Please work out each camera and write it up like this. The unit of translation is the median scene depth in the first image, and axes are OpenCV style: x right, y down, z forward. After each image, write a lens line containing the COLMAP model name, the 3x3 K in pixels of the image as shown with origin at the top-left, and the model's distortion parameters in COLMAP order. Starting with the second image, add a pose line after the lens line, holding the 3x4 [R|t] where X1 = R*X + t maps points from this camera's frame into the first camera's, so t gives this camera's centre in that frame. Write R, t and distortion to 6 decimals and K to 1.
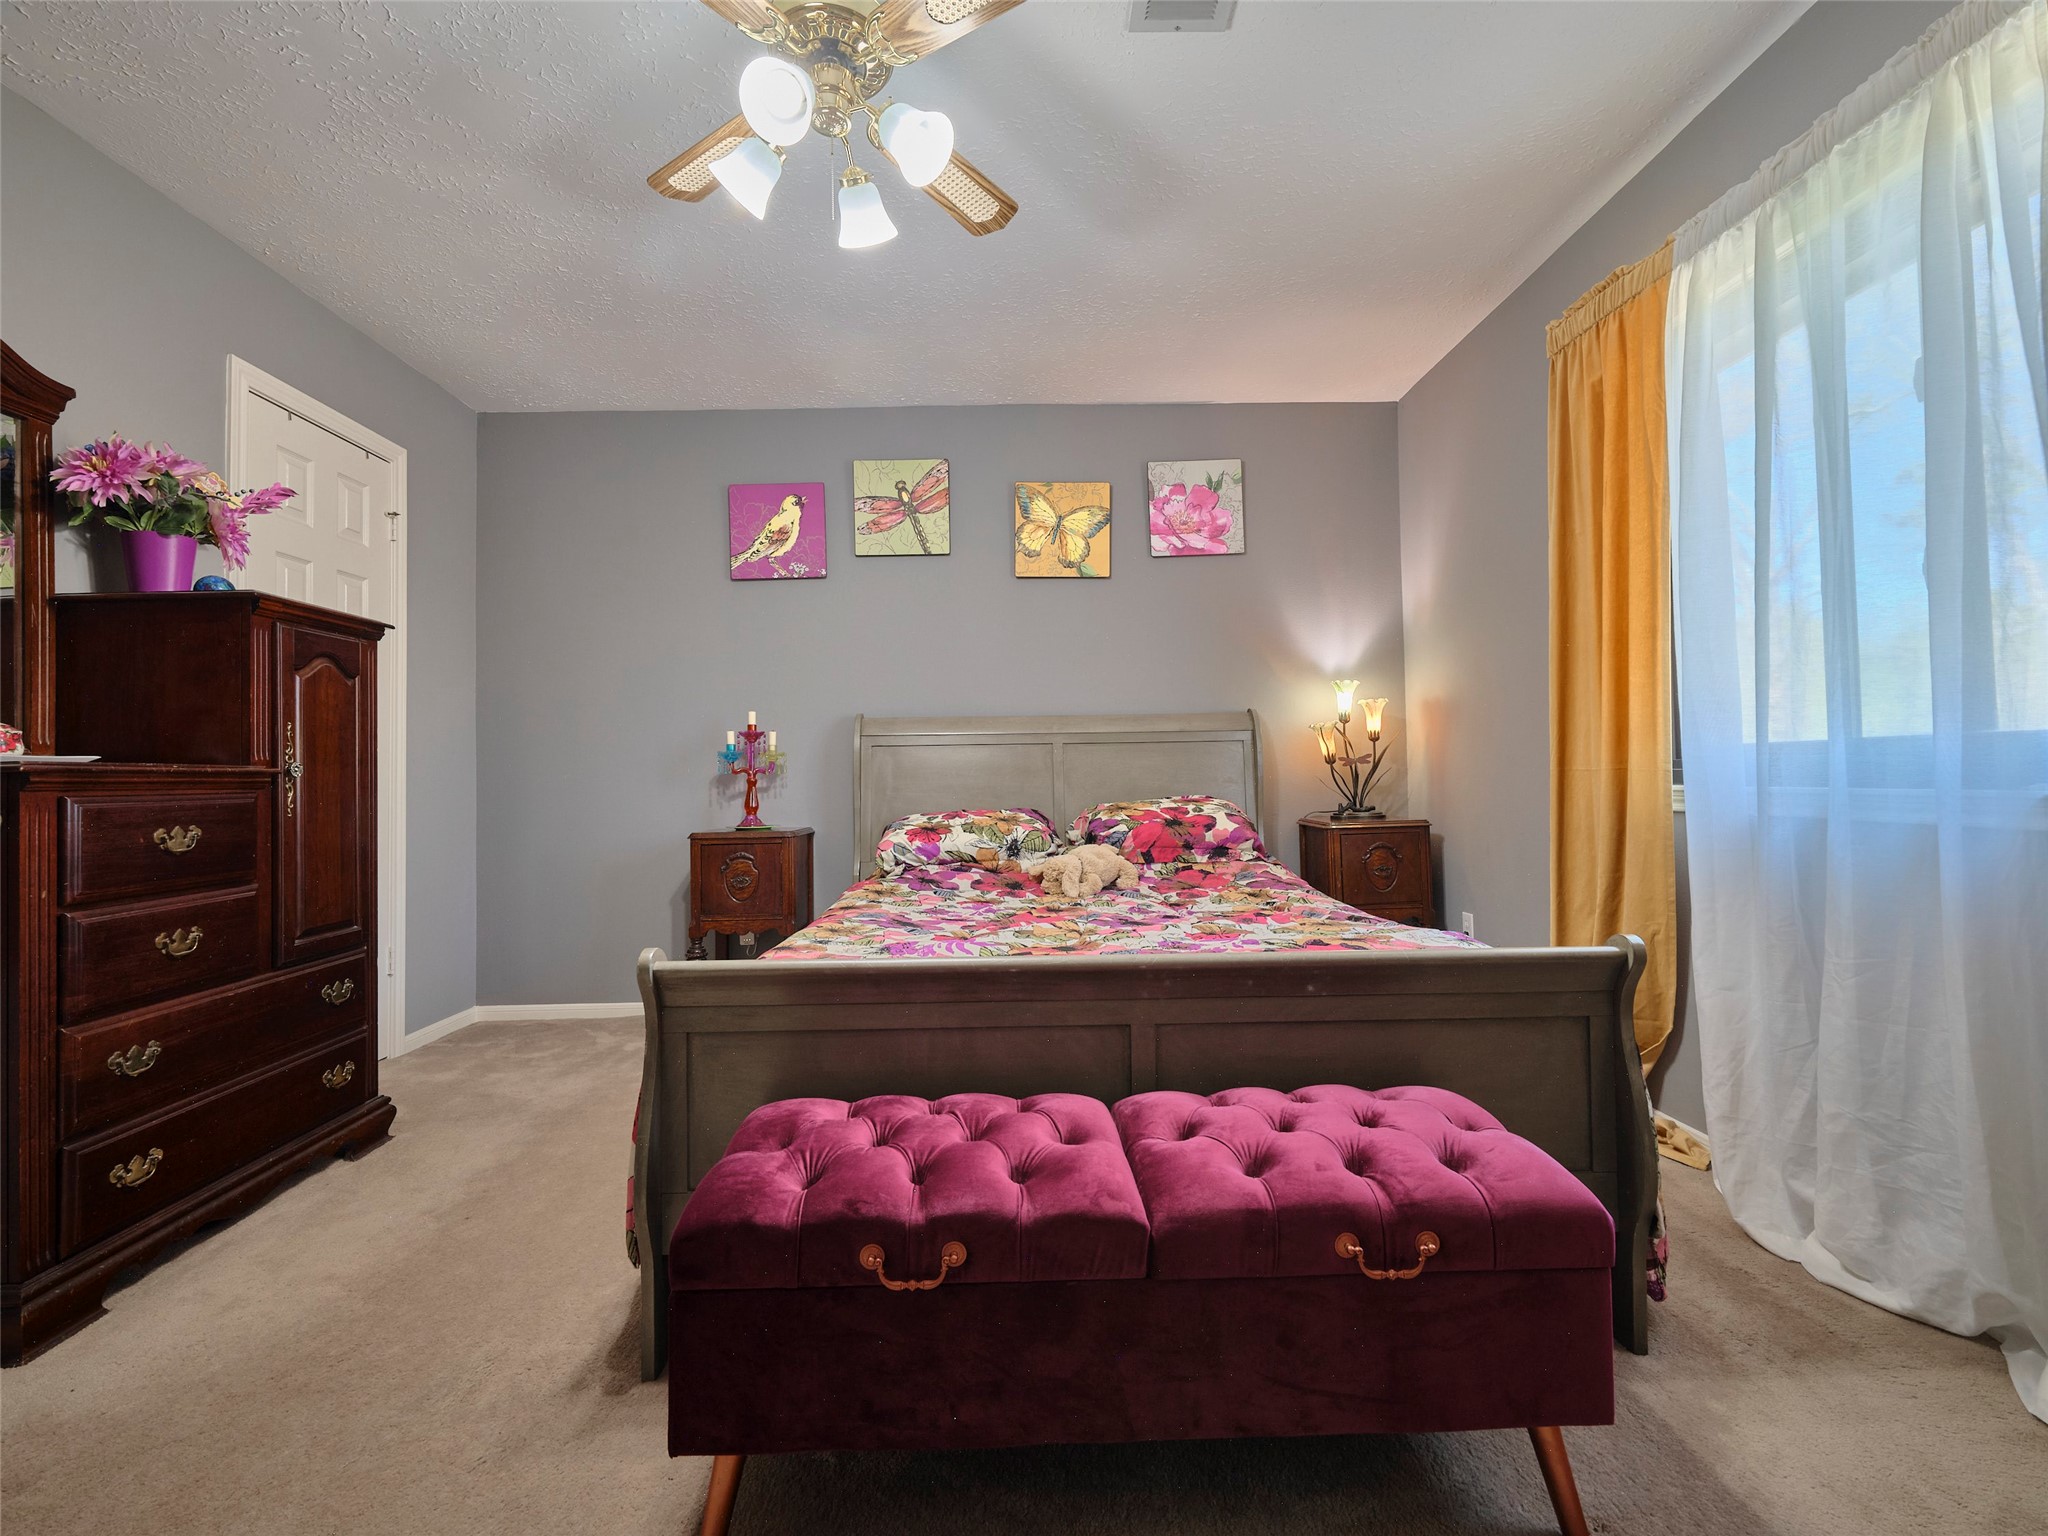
lens RADIAL K [[936.5, 0, 1020.1], [0, 936.5, 771.5], [0, 0, 1]] dist [-0.001074, -0.000026]
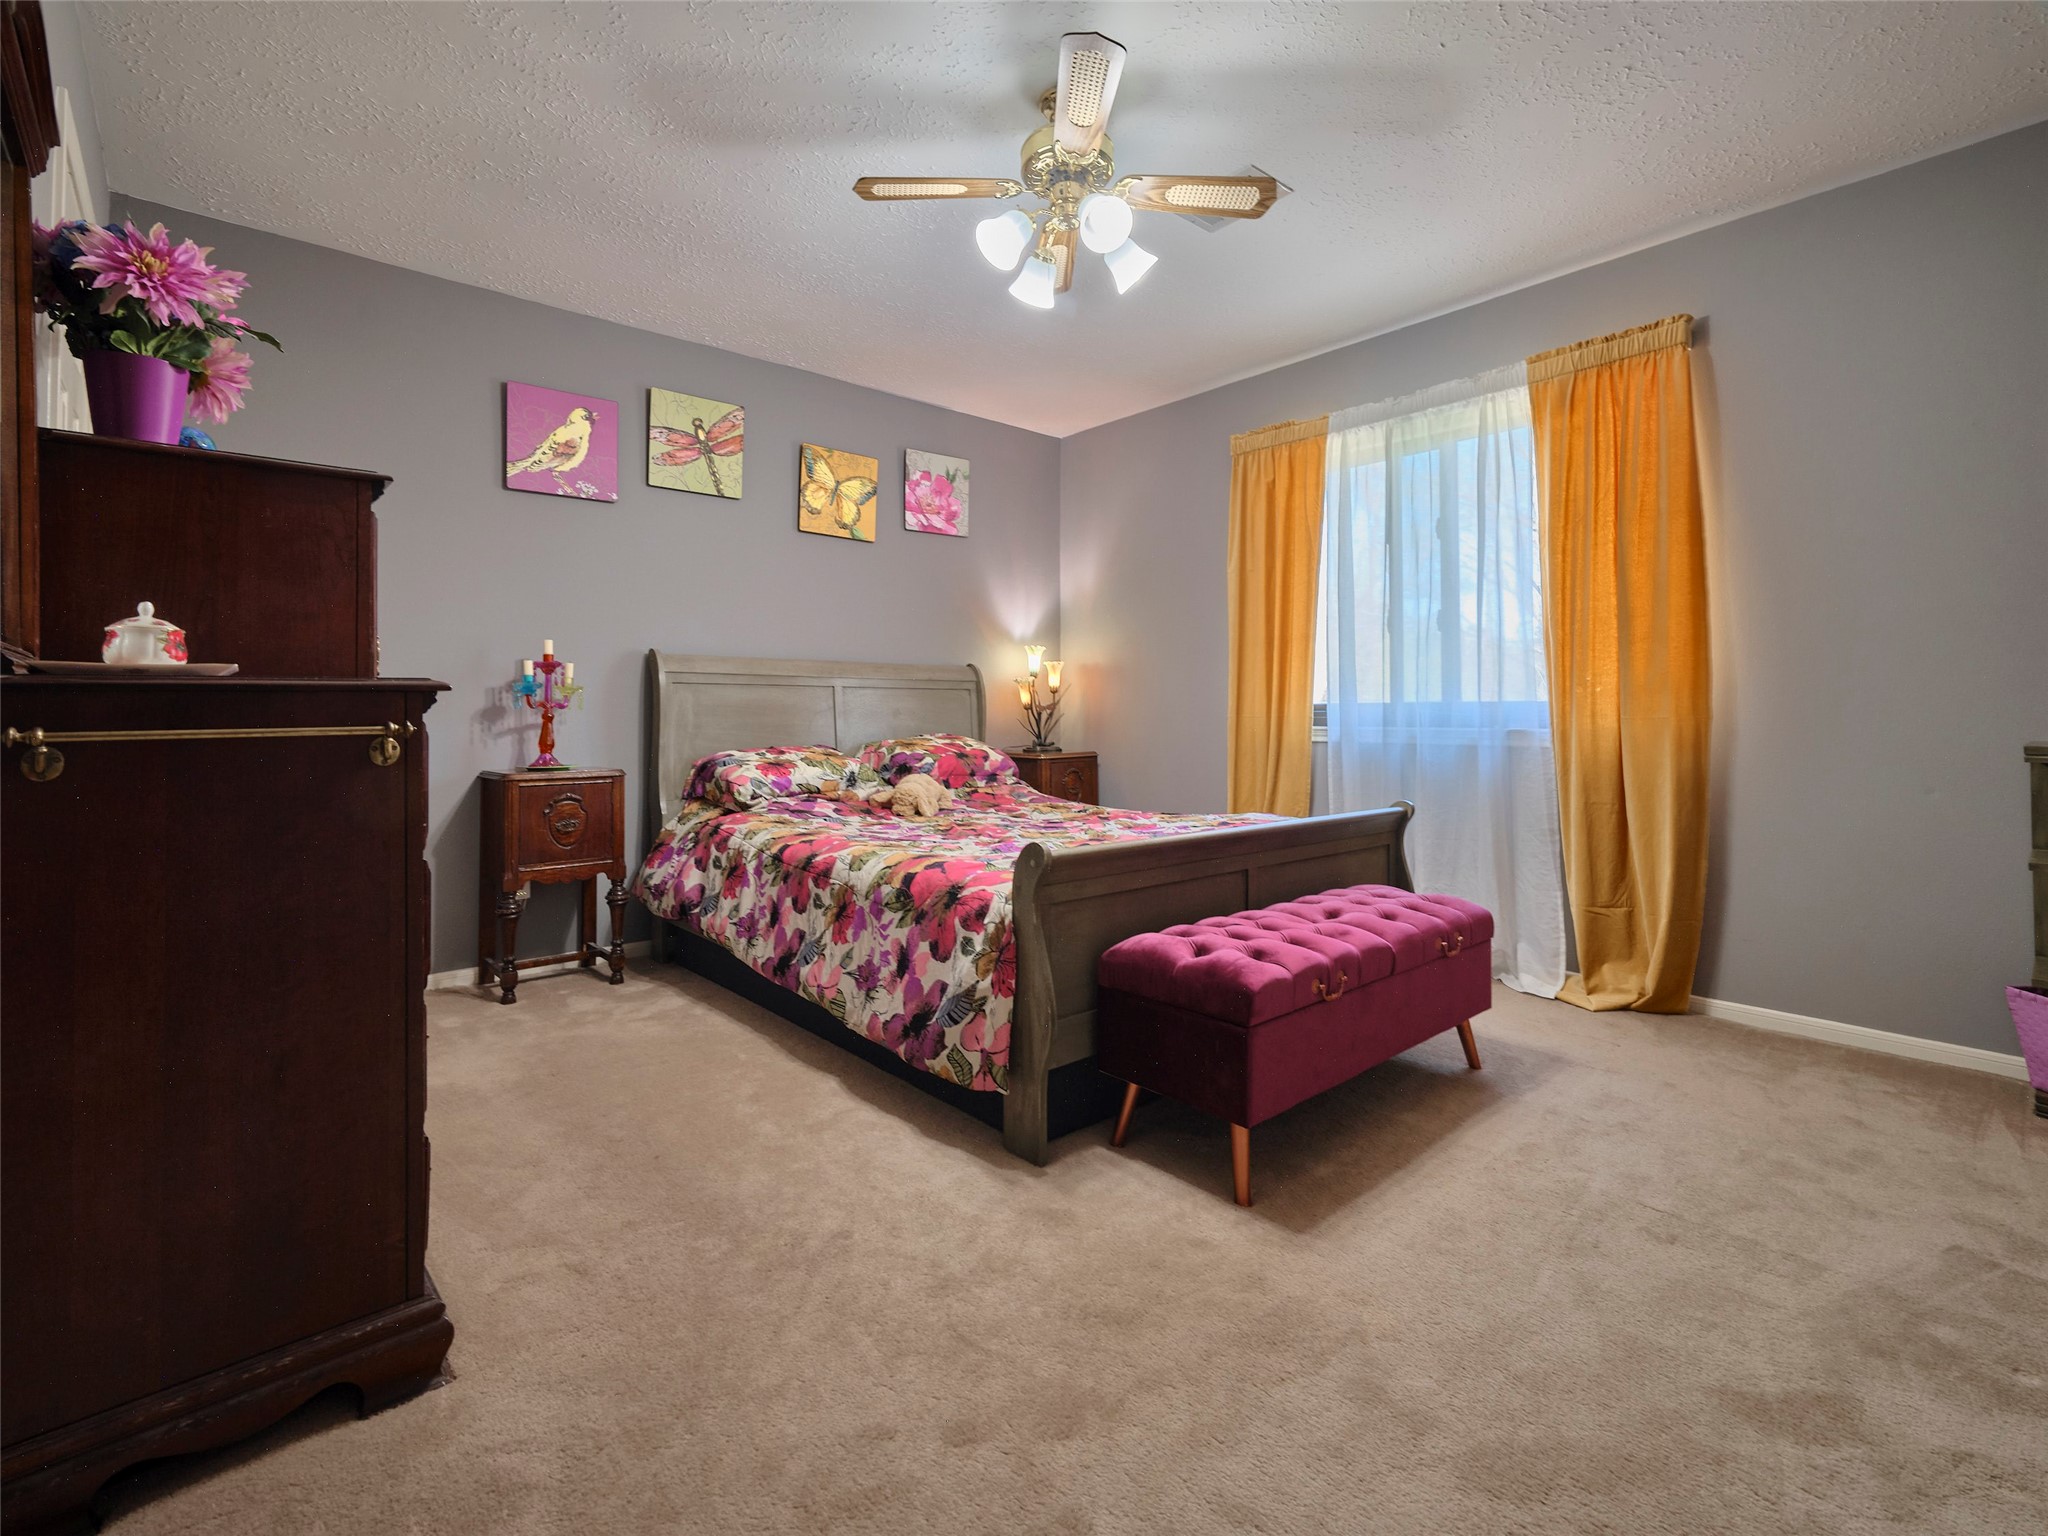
lens RADIAL K [[946.7, 0, 1025.8], [0, 946.7, 721.9], [0, 0, 1]] dist [-0.000570, 0.000104]
pose [[0.765117, 0.011623, 0.643787, -0.508398], [-0.014672, 0.999892, -0.000615, 0.009364], [-0.643724, -0.008975, 0.765205, -0.001592]]
